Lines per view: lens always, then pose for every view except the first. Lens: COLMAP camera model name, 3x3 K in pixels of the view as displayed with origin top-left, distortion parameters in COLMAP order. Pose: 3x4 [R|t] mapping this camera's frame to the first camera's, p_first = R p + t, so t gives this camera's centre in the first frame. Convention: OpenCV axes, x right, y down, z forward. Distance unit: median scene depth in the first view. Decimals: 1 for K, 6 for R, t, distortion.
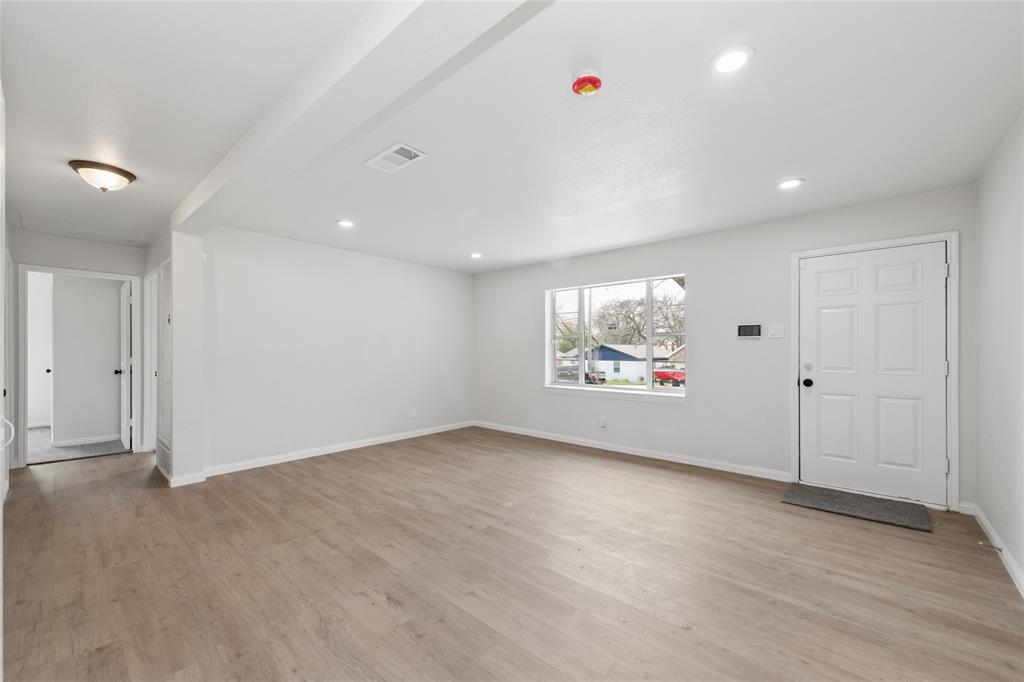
lens RADIAL K [[403.6, 0, 511.3], [0, 403.6, 348.0], [0, 0, 1]] dist [0.010830, -0.001265]
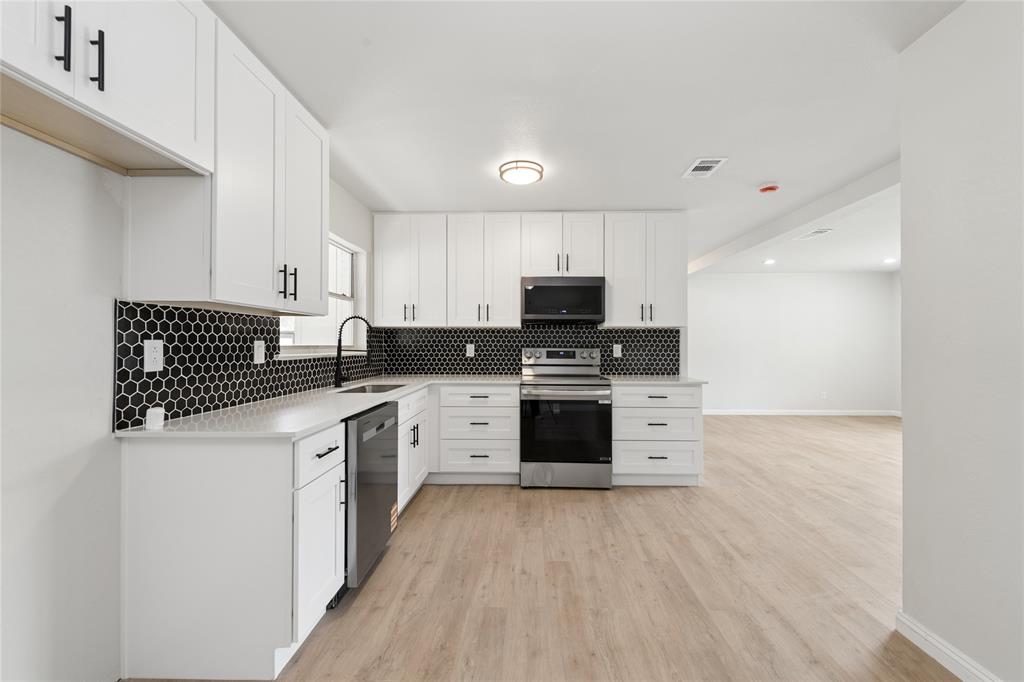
lens RADIAL K [[403.6, 0, 519.8], [0, 403.6, 339.2], [0, 0, 1]] dist [0.010830, -0.001265]
pose [[0.639660, -0.009637, -0.768598, 0.194831], [0.004724, 0.999952, -0.008607, -0.003698], [0.768644, 0.001875, 0.639675, -0.834263]]
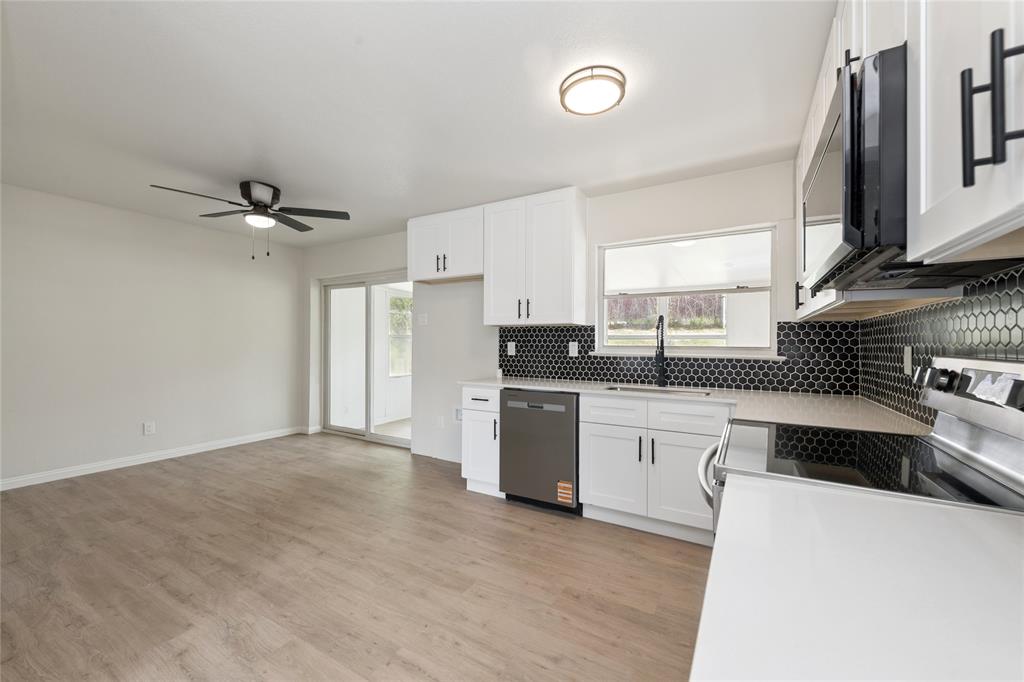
lens RADIAL K [[403.6, 0, 510.9], [0, 403.6, 344.4], [0, 0, 1]] dist [0.010830, -0.001265]
pose [[-0.981253, -0.007909, -0.192563, -0.223793], [-0.006883, 0.999958, -0.005994, 0.004524], [0.192602, -0.004556, -0.981266, 0.241208]]
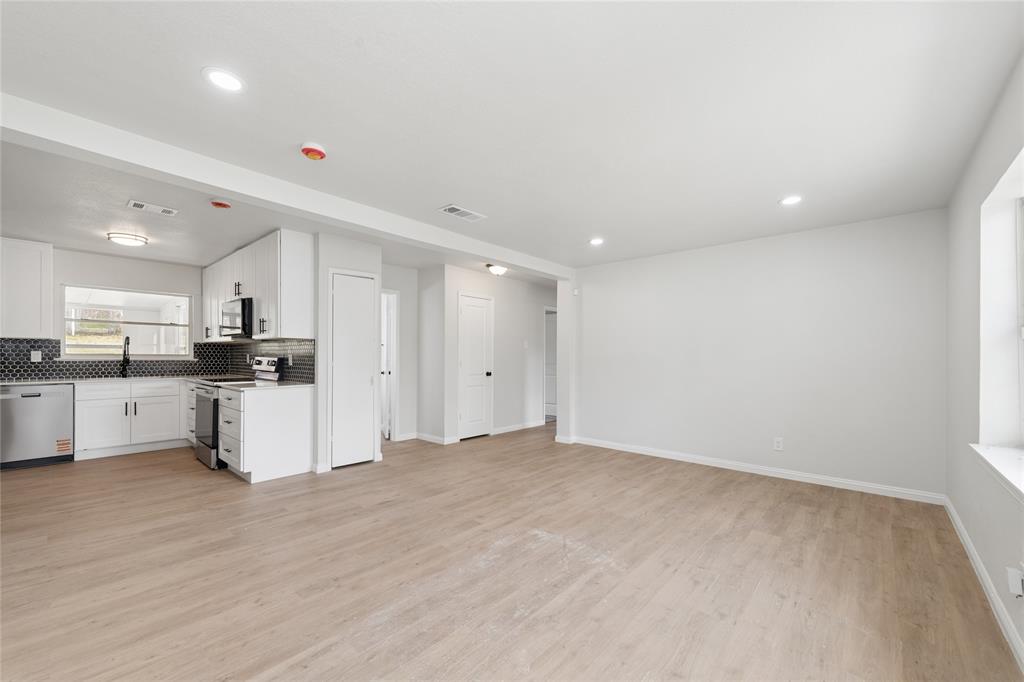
lens RADIAL K [[403.6, 0, 508.3], [0, 403.6, 350.9], [0, 0, 1]] dist [0.010830, -0.001265]
pose [[-0.003647, -0.012436, -0.999916, 0.819414], [0.000191, 0.999923, -0.012437, 0.008257], [0.999993, -0.000236, -0.003645, 0.889650]]
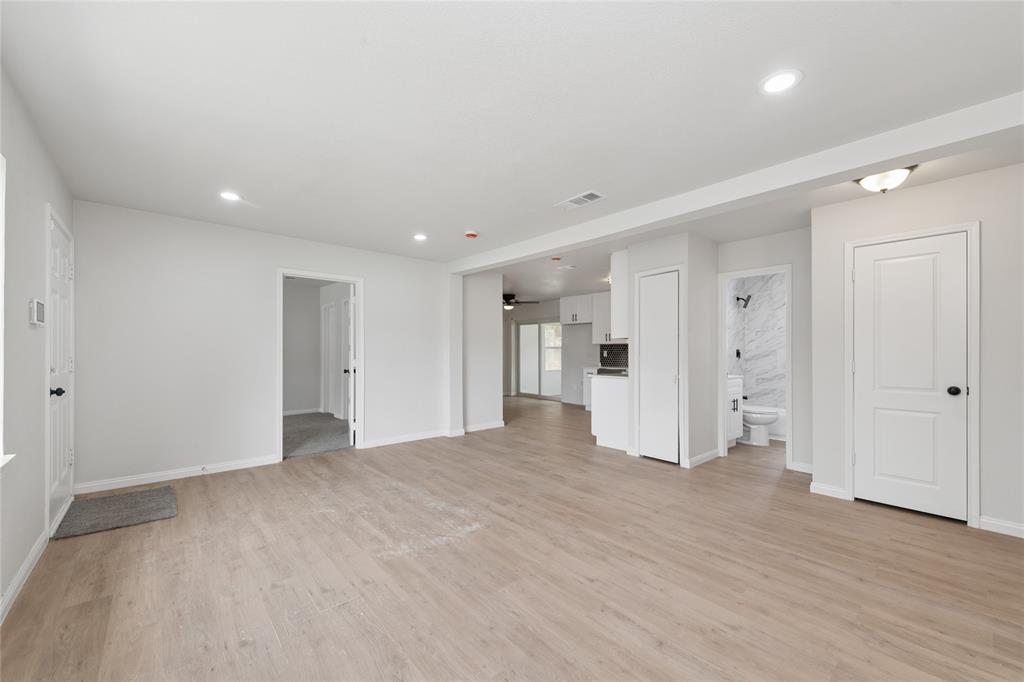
lens RADIAL K [[403.6, 0, 518.2], [0, 403.6, 349.3], [0, 0, 1]] dist [0.010830, -0.001265]
pose [[-0.993510, -0.003502, 0.113693, -0.182606], [-0.004940, 0.999911, -0.012365, 0.015237], [-0.113640, -0.012846, -0.993439, 1.756346]]
